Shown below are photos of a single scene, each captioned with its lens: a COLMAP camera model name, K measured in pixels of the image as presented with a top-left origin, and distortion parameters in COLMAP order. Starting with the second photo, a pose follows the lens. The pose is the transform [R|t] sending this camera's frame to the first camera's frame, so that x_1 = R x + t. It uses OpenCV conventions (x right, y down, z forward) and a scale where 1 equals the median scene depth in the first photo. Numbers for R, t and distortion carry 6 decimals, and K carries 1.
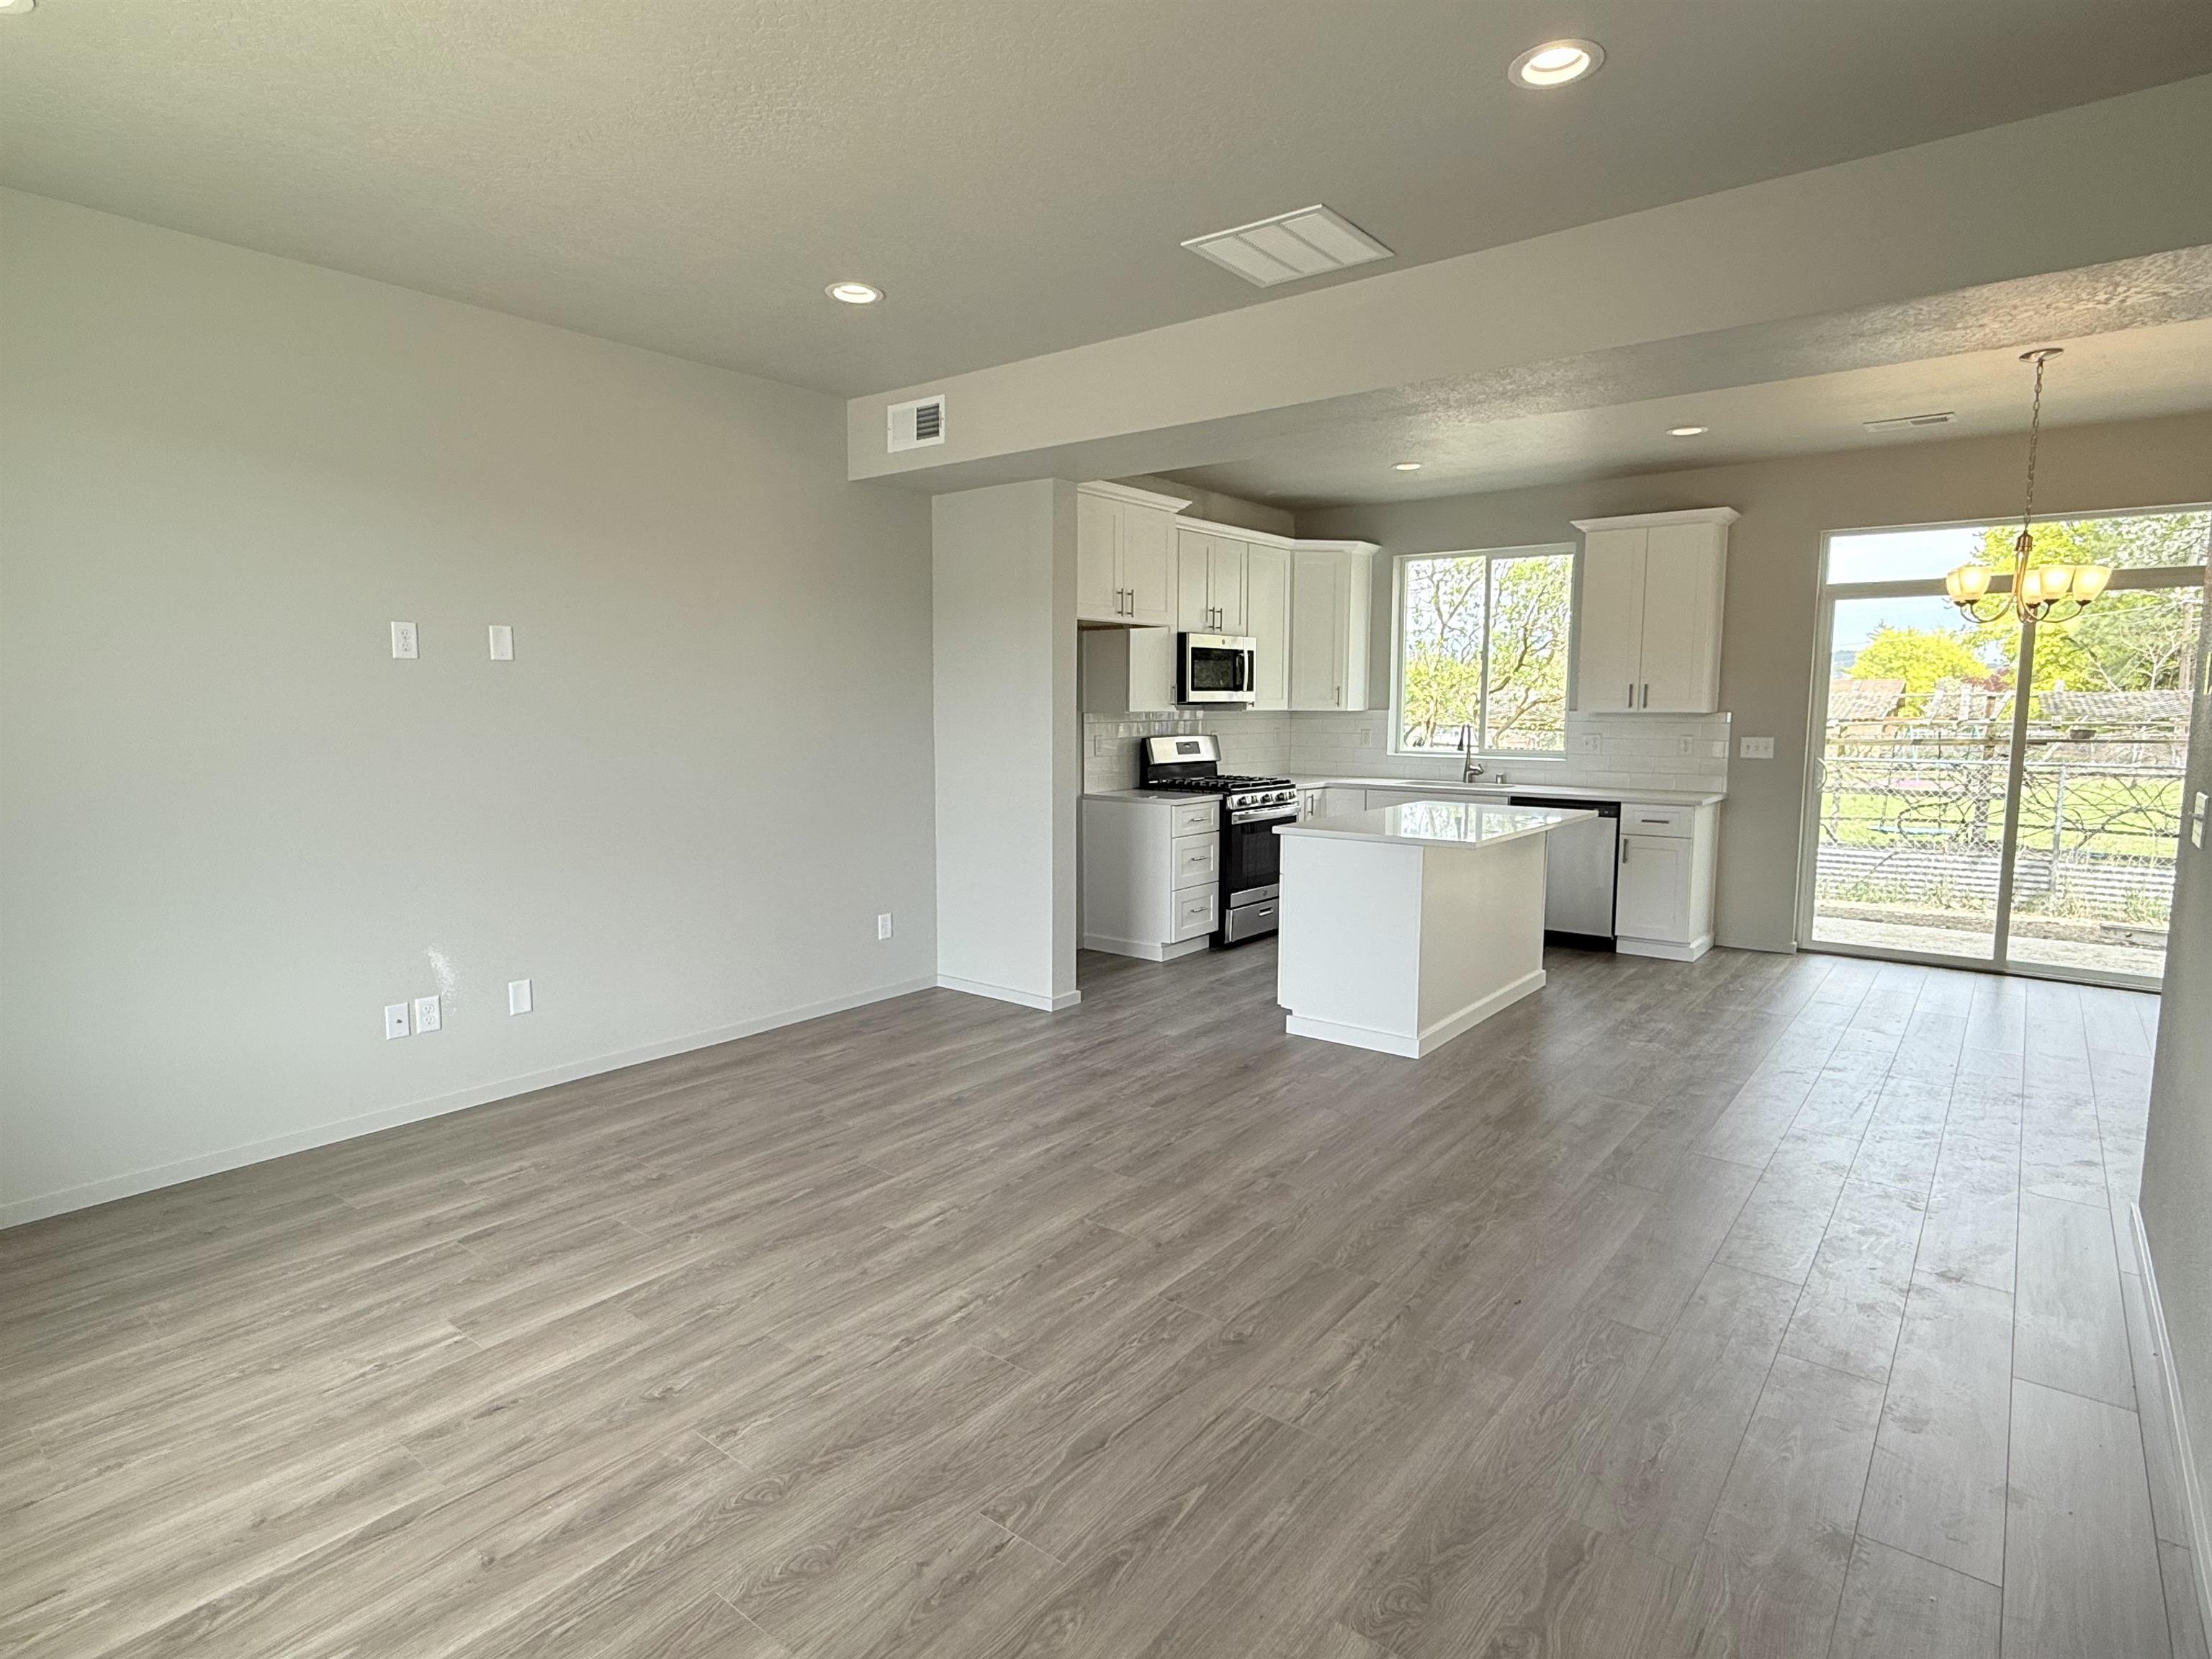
lens RADIAL K [[1175.6, 0, 1095.5], [0, 1175.6, 833.0], [0, 0, 1]] dist [-0.003036, 0.003958]
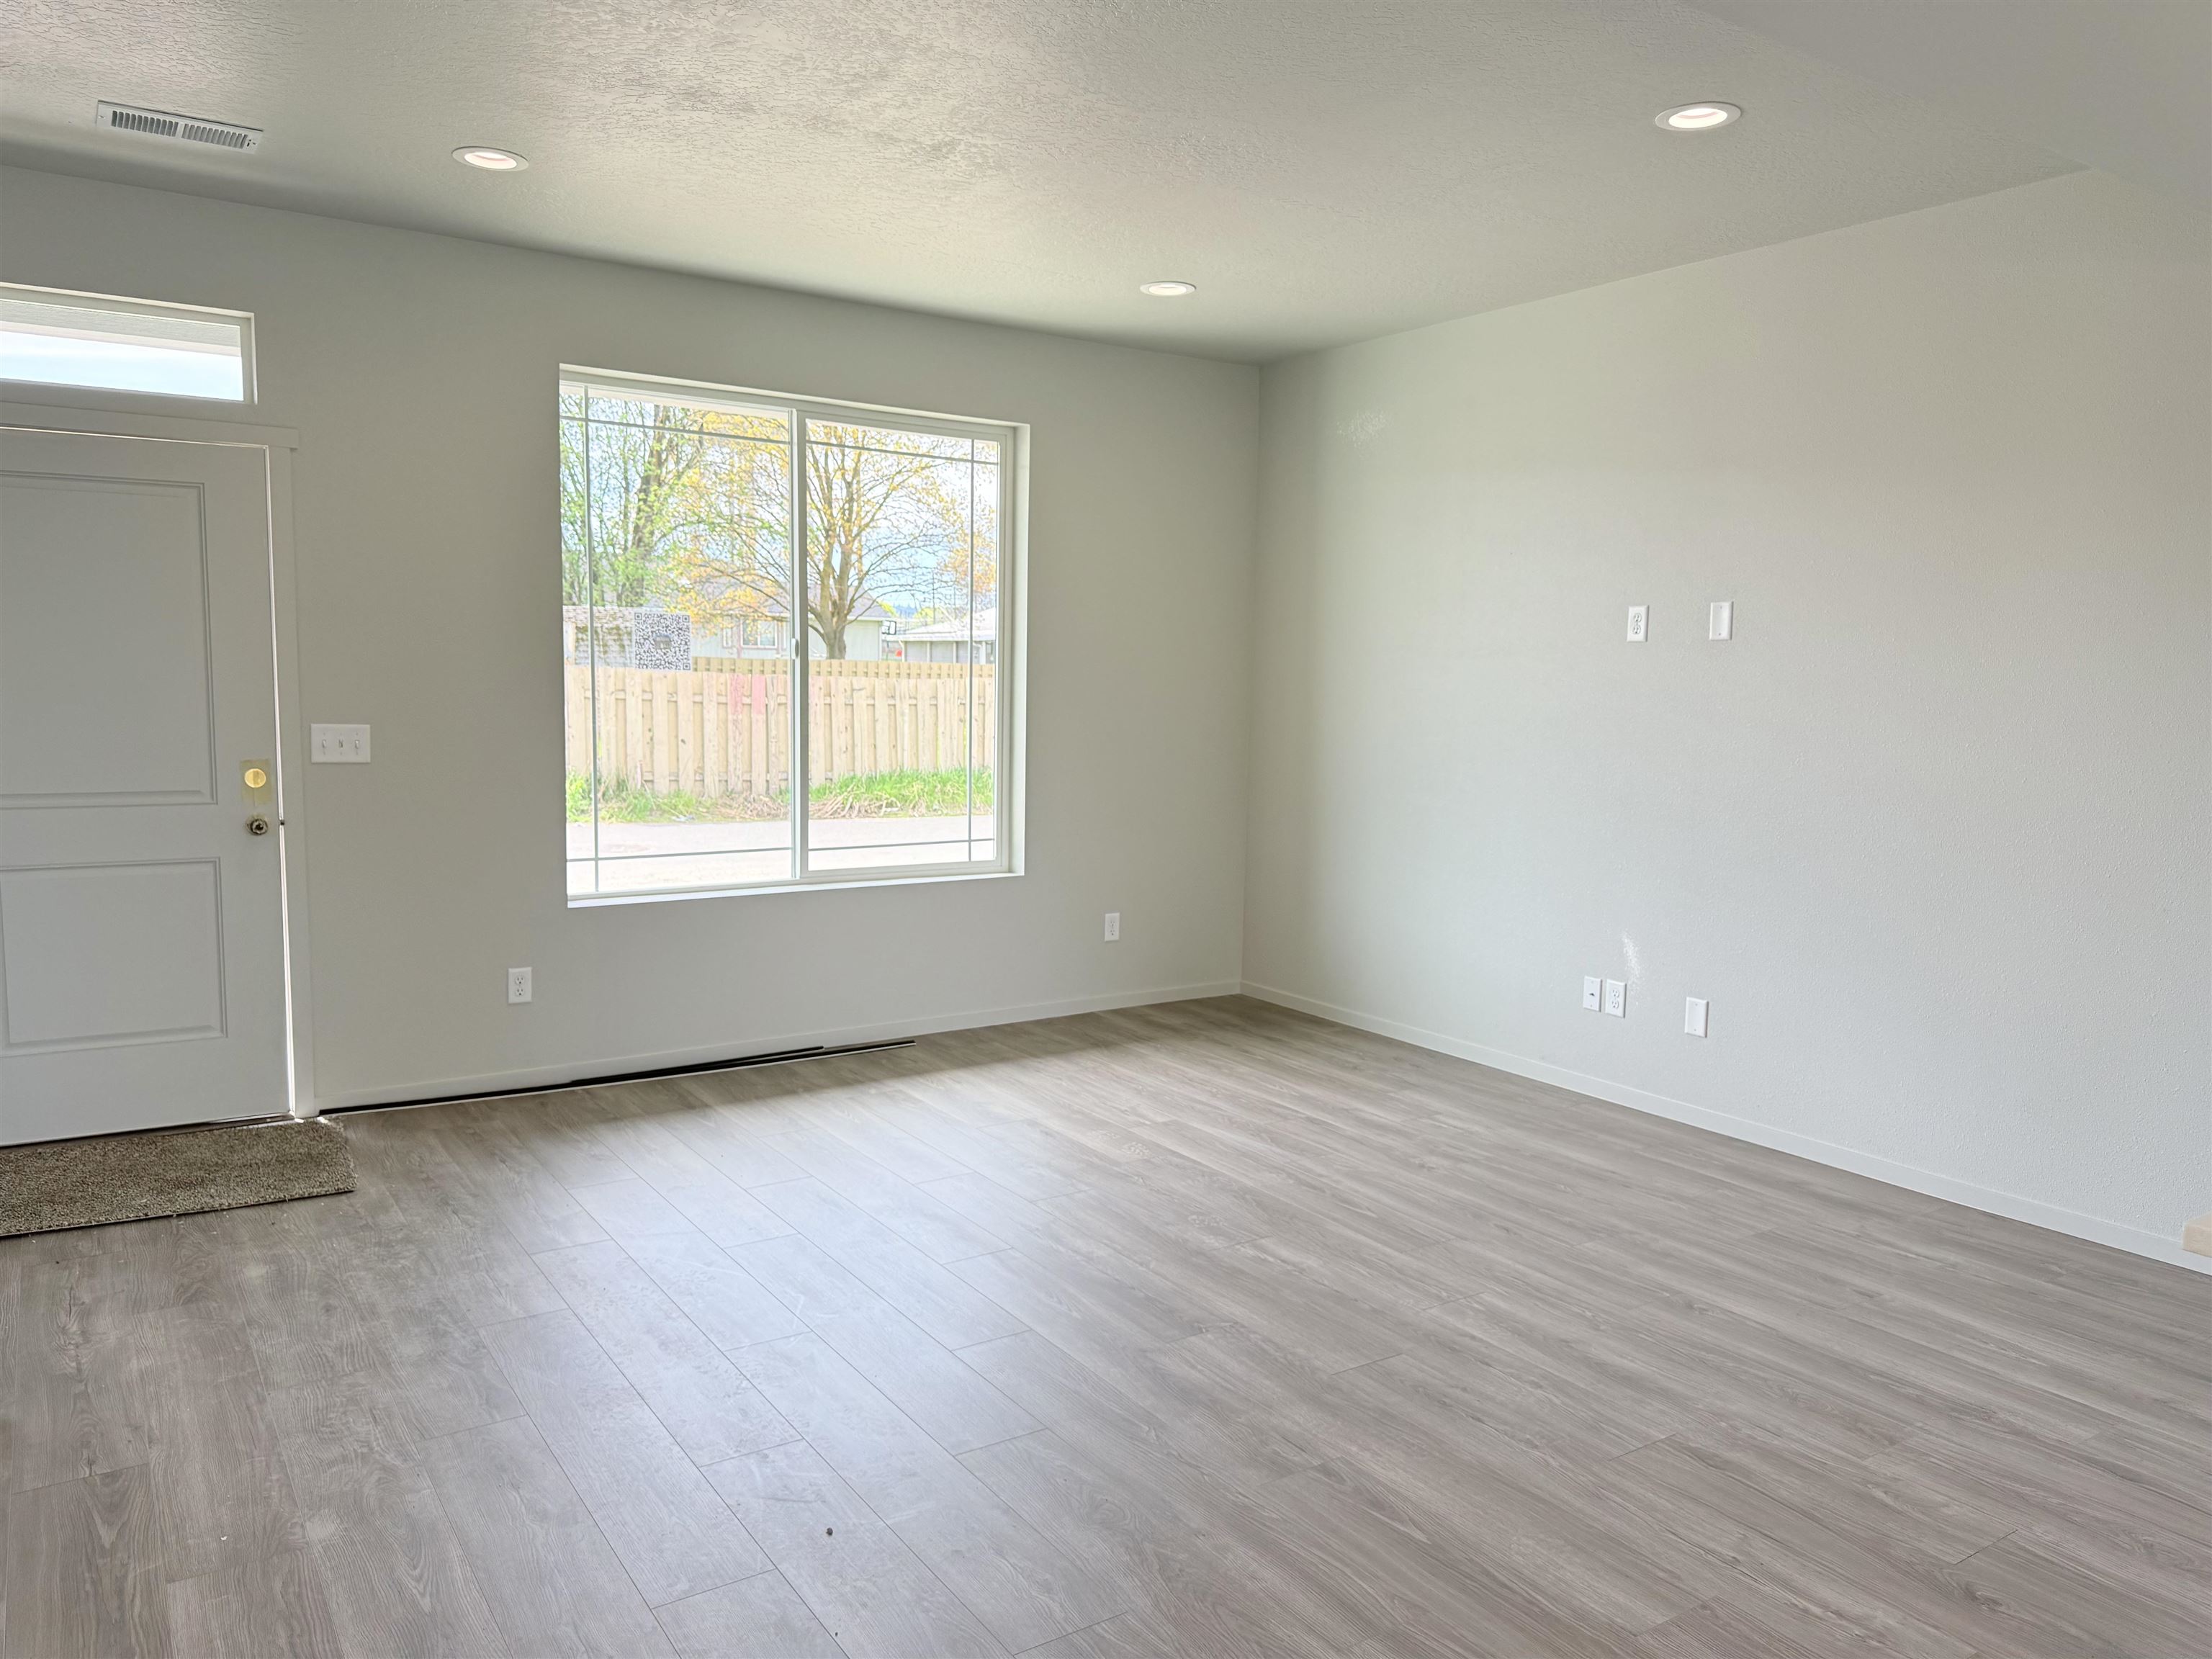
lens RADIAL K [[1559.6, 0, 1113.7], [0, 1559.6, 836.7], [0, 0, 1]] dist [0.067911, -0.082544]
pose [[-0.305266, 0.091997, -0.947813, 0.672652], [-0.126721, 0.982546, 0.136181, -0.089241], [0.943798, 0.161679, -0.288279, 0.792496]]
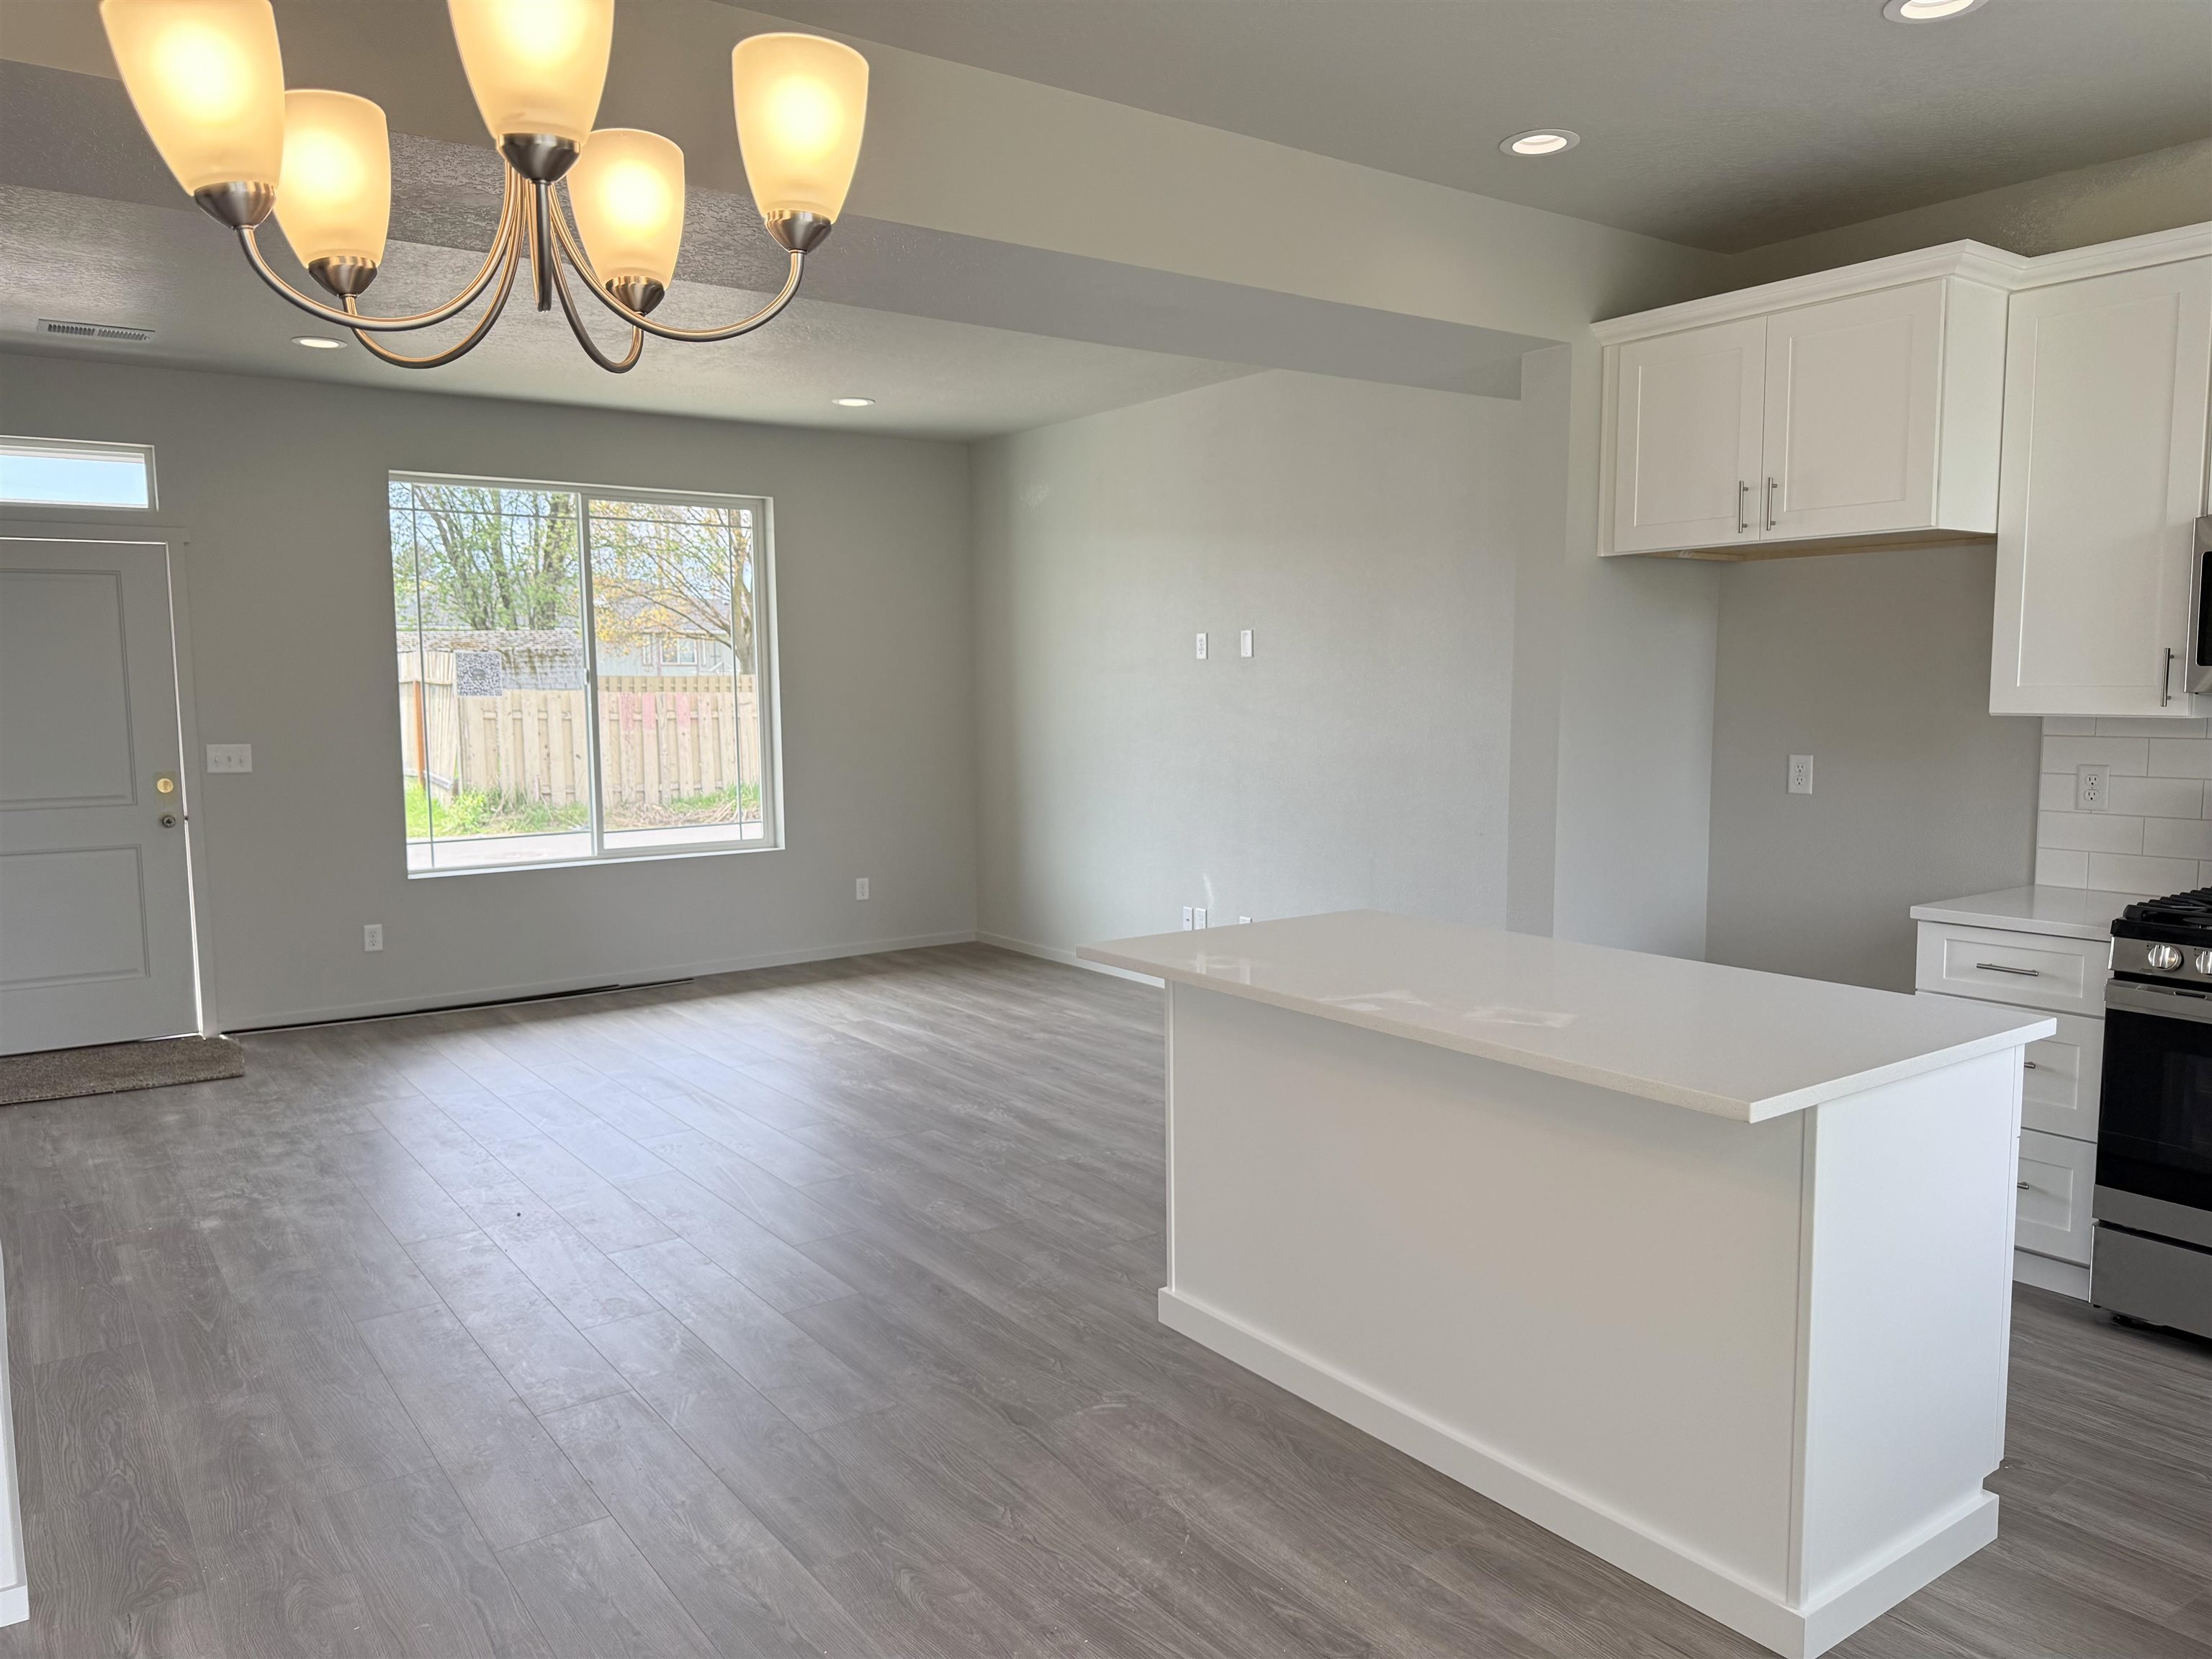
lens RADIAL K [[1559.6, 0, 1100.0], [0, 1559.6, 837.1], [0, 0, 1]] dist [0.067911, -0.082544]
pose [[-0.275940, 0.098055, -0.956160, 0.965267], [-0.100360, 0.986406, 0.130120, -0.134037], [0.955921, 0.131865, -0.262348, 1.111917]]
